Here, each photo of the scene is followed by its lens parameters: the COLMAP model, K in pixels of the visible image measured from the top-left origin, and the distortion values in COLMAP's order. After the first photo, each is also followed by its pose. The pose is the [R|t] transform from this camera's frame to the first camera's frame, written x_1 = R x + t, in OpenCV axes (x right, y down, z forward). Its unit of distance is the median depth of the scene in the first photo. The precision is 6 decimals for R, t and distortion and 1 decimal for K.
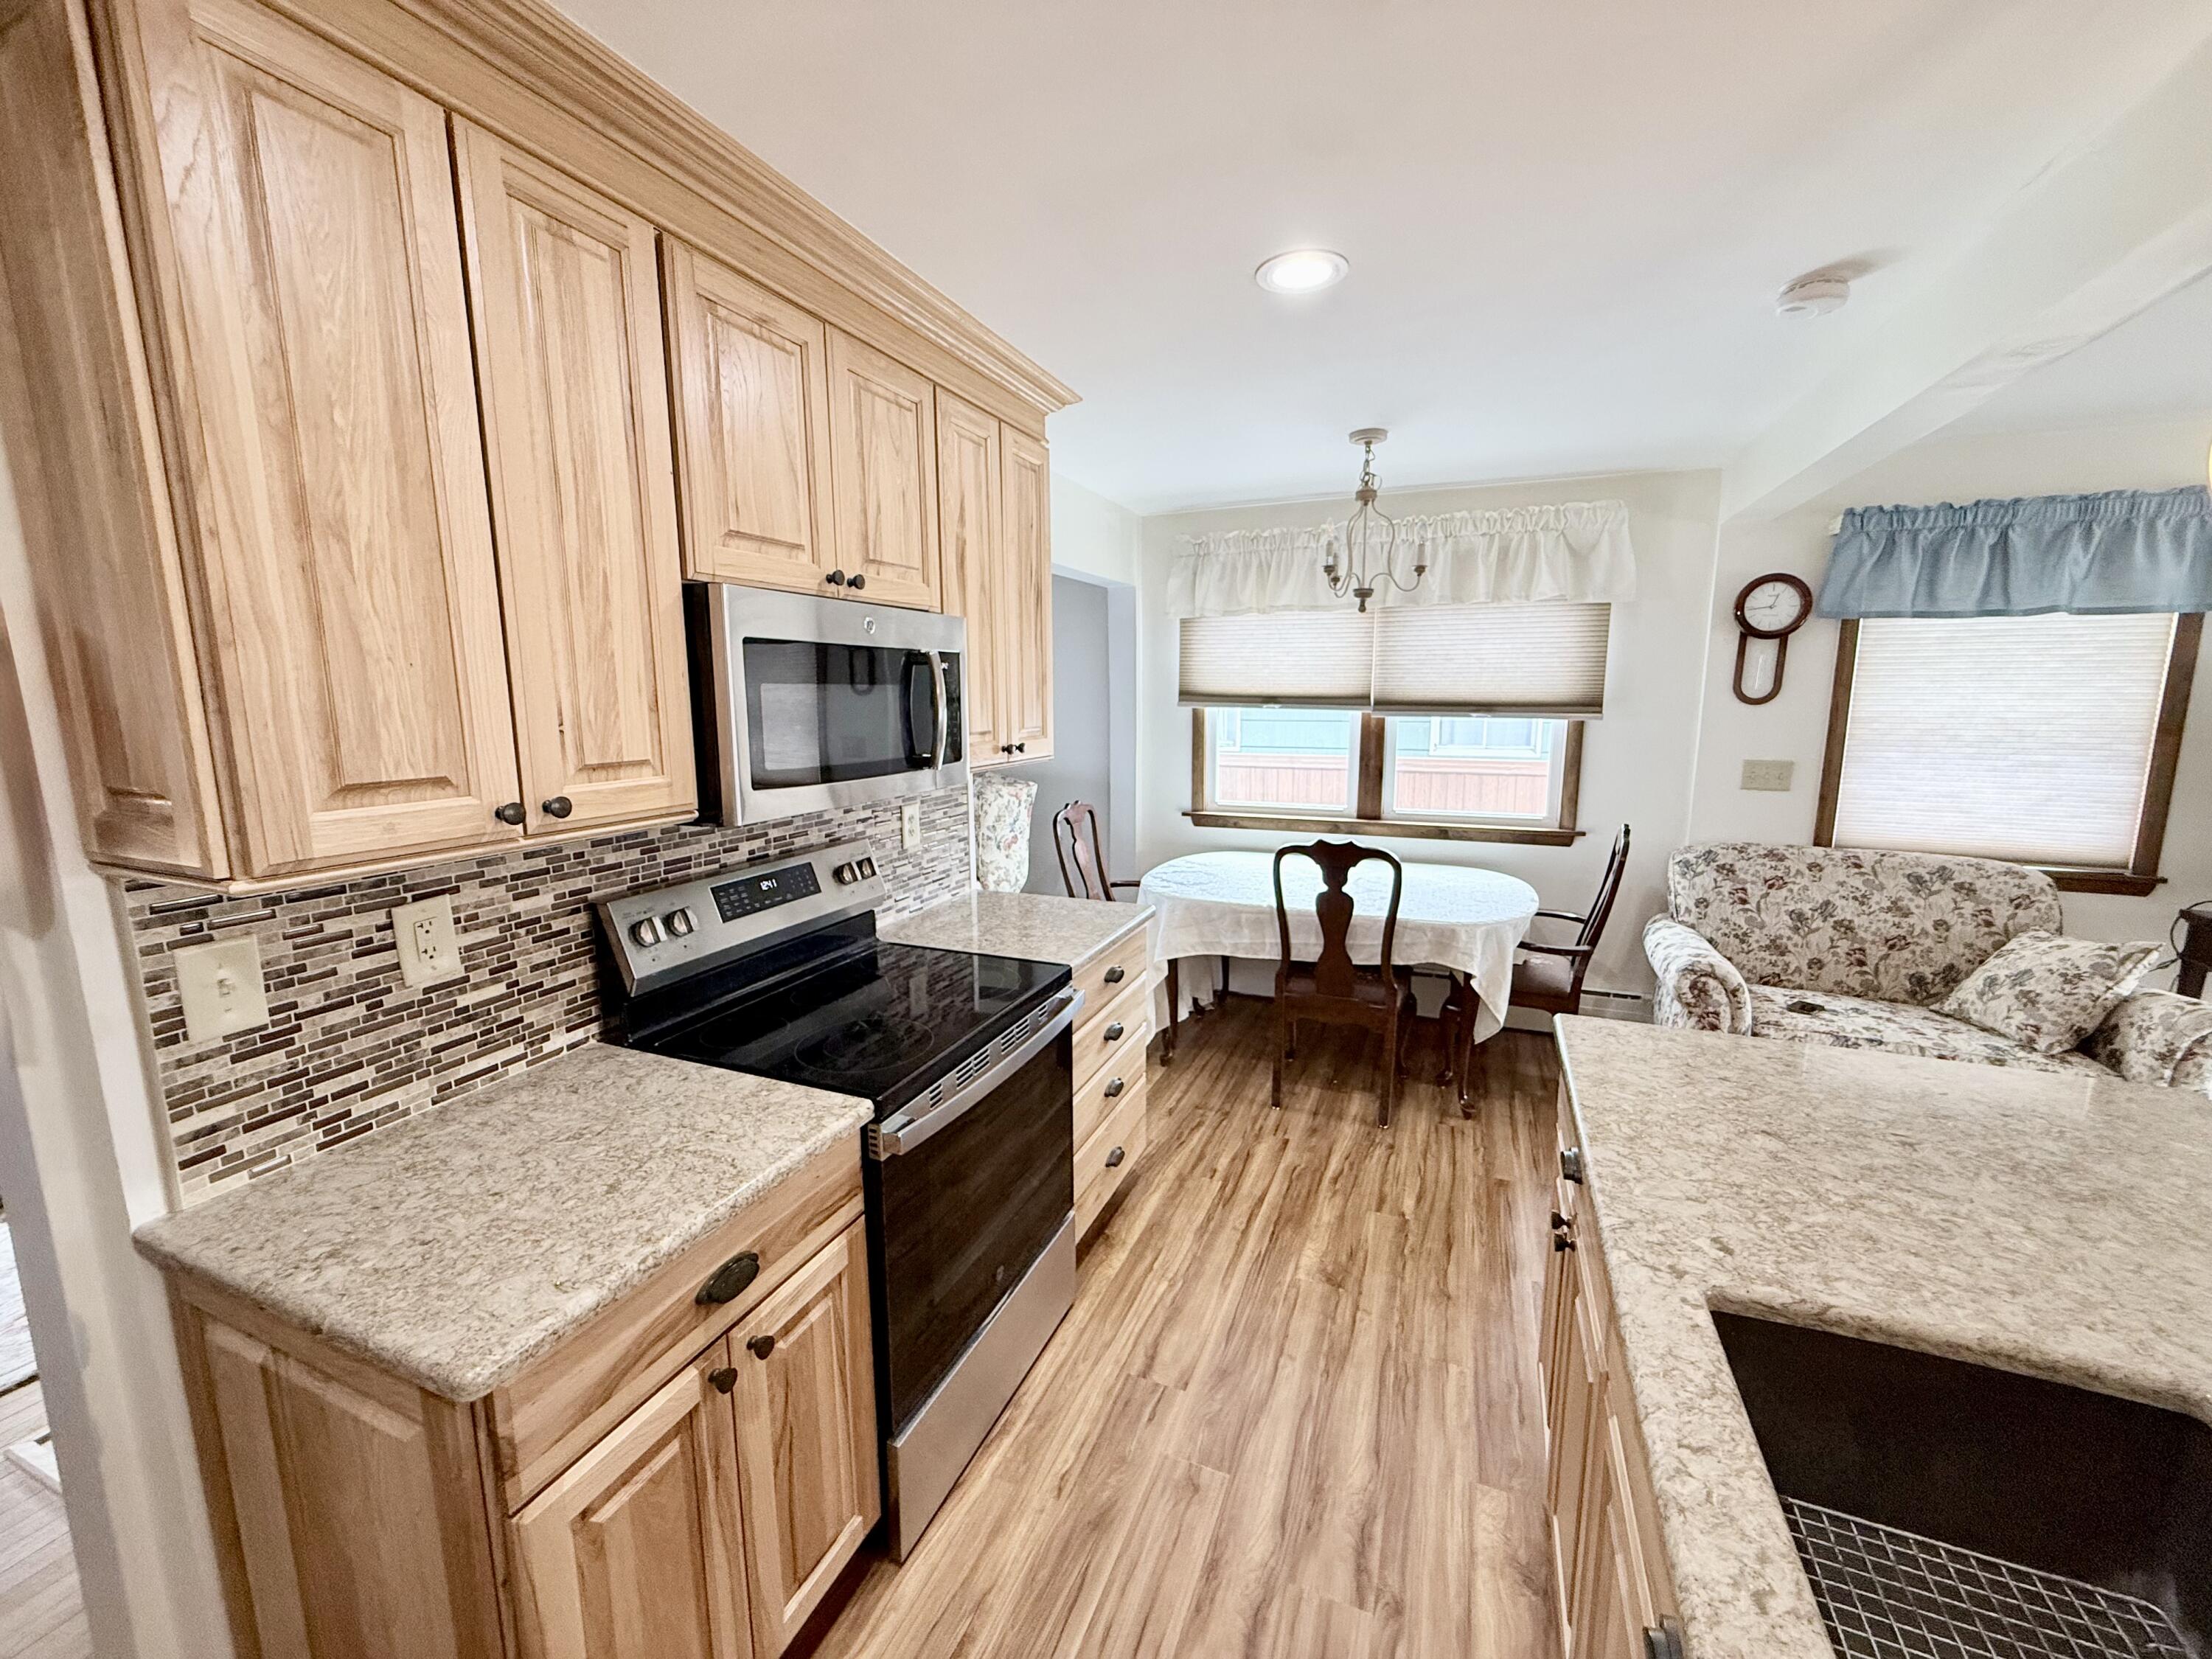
lens RADIAL K [[881.9, 0, 1101.0], [0, 881.9, 830.7], [0, 0, 1]] dist [0.001836, -0.000596]
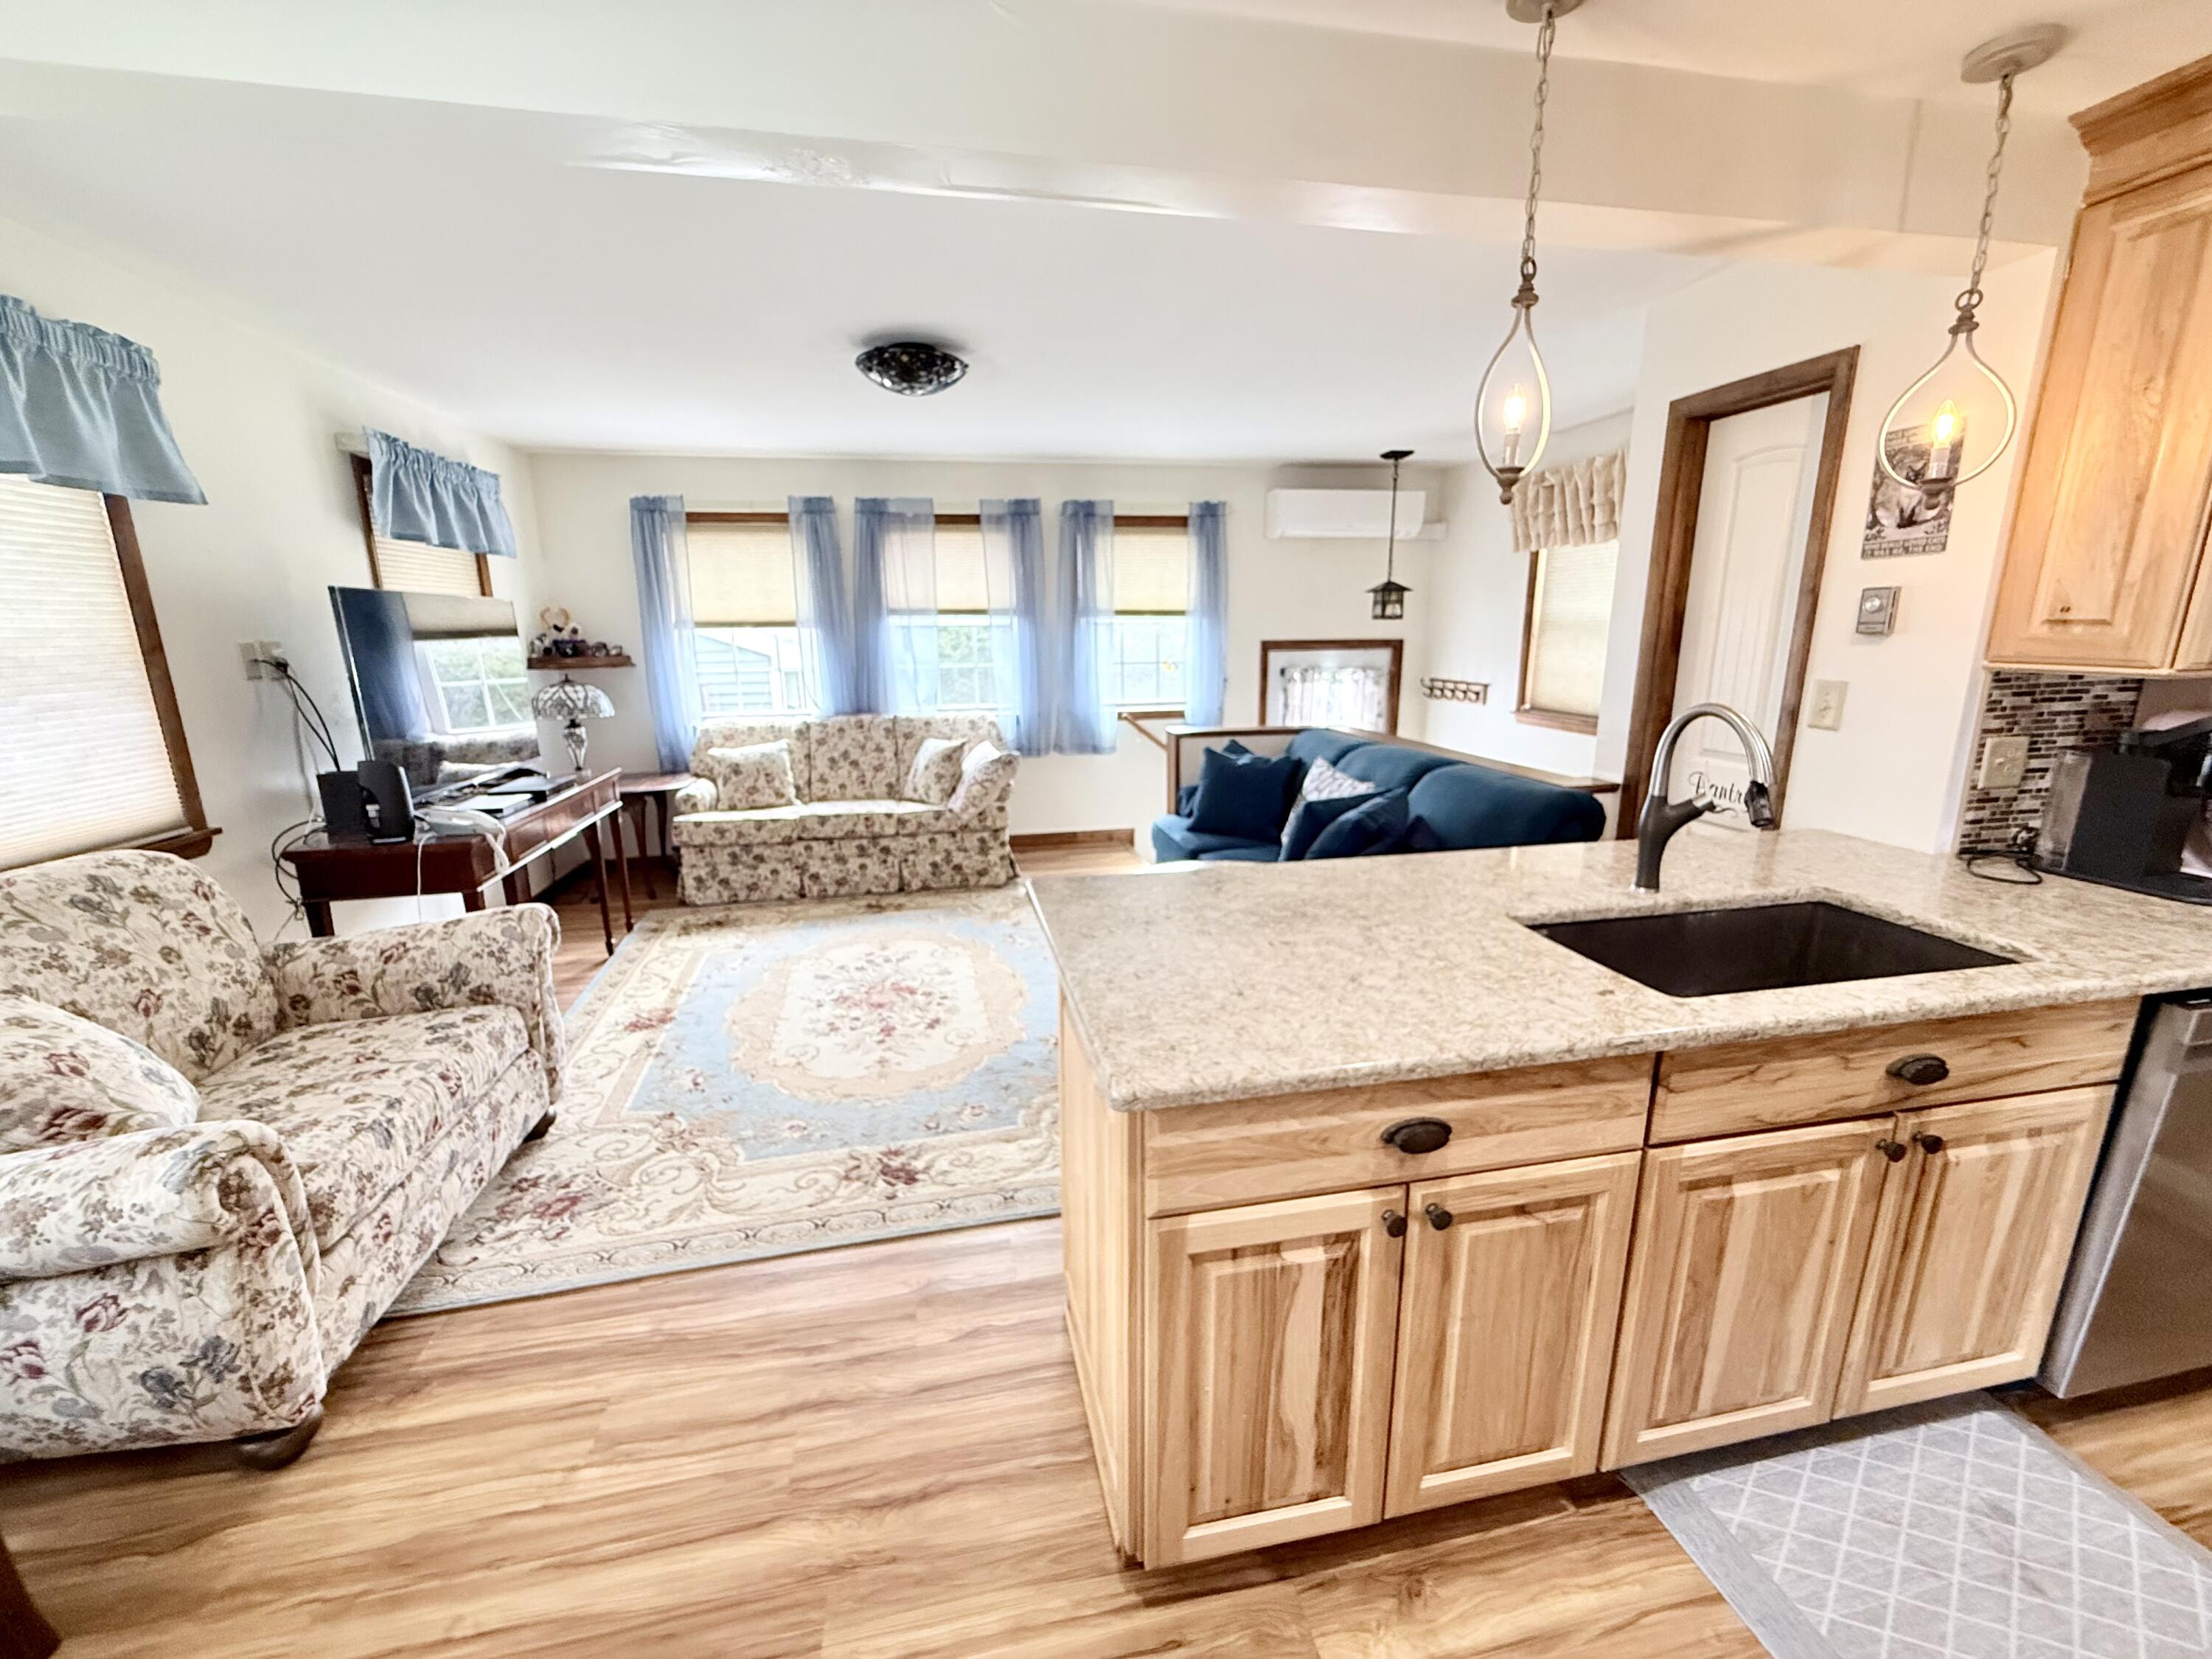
lens RADIAL K [[881.9, 0, 1107.8], [0, 881.9, 831.7], [0, 0, 1]] dist [0.001836, -0.000596]
pose [[-0.566690, -0.179077, 0.804235, 0.091240], [0.142094, 0.940229, 0.309482, -0.168392], [-0.811586, 0.289657, -0.507373, 1.508354]]
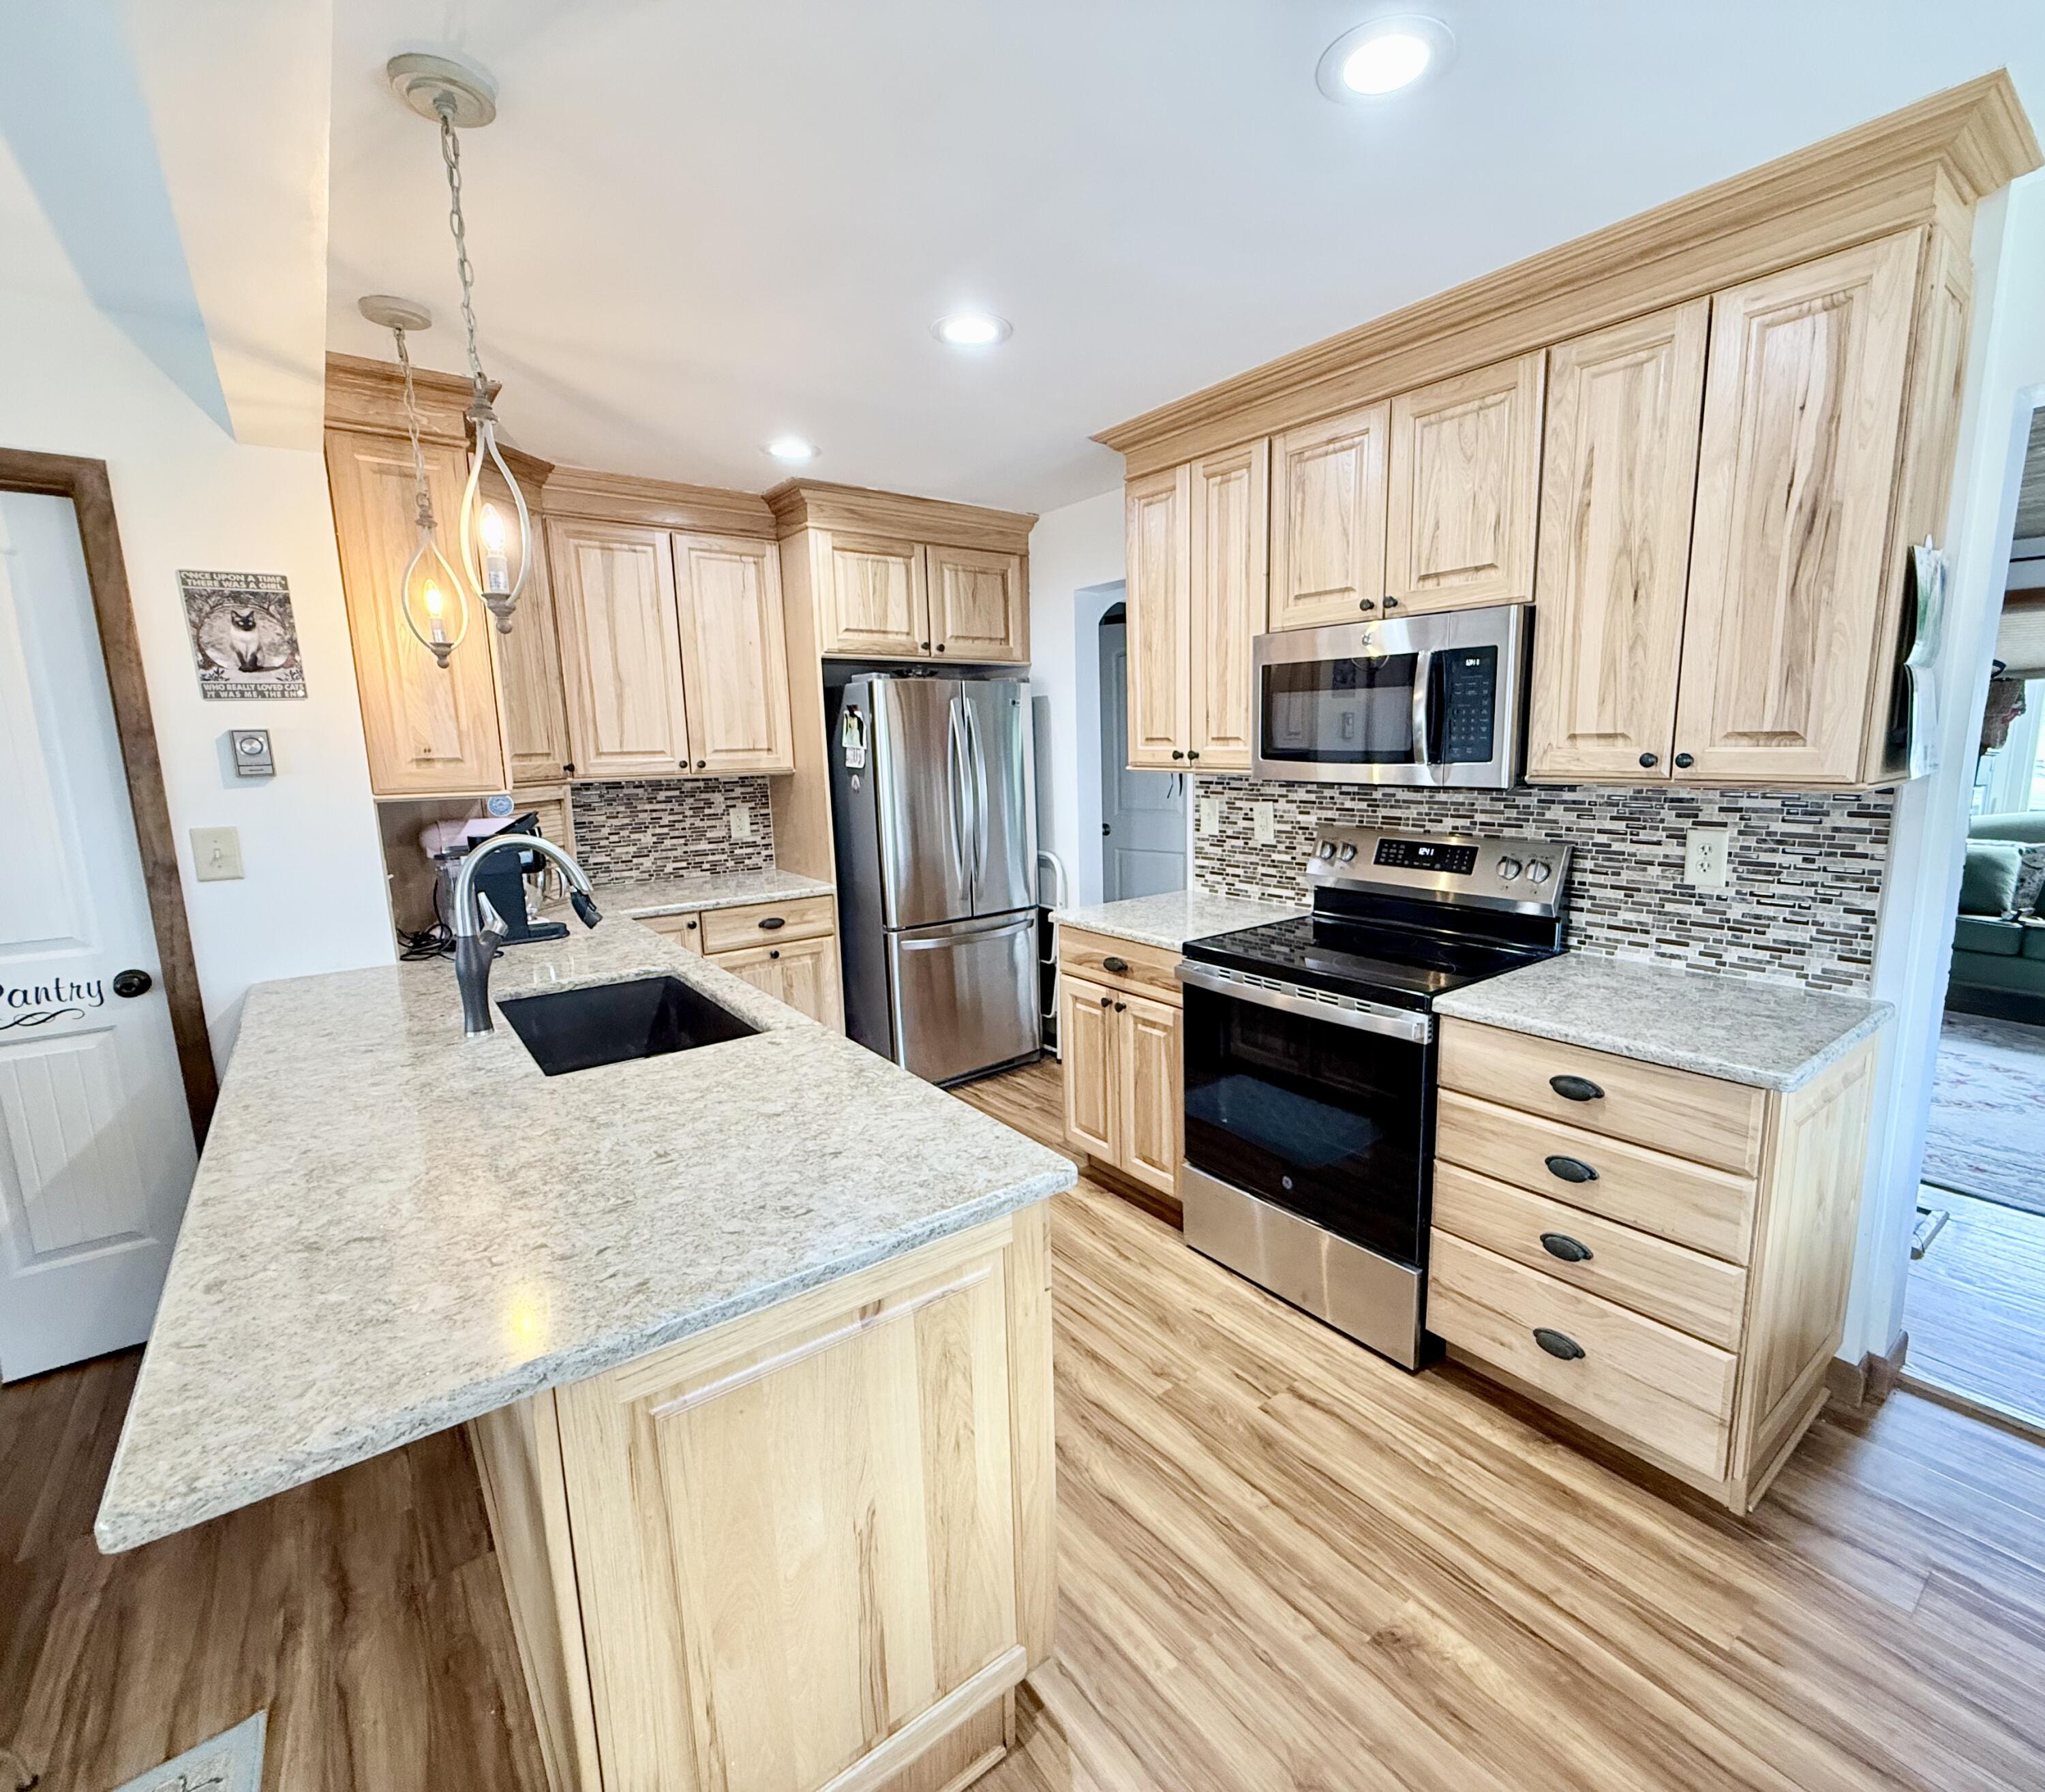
lens RADIAL K [[952.5, 0, 1088.4], [0, 952.5, 899.3], [0, 0, 1]] dist [0.000009, 0.000479]
pose [[-0.475604, 0.164463, -0.864149, 1.318660], [-0.118355, 0.961471, 0.248124, -0.194778], [0.871661, 0.220285, -0.437814, 1.536655]]
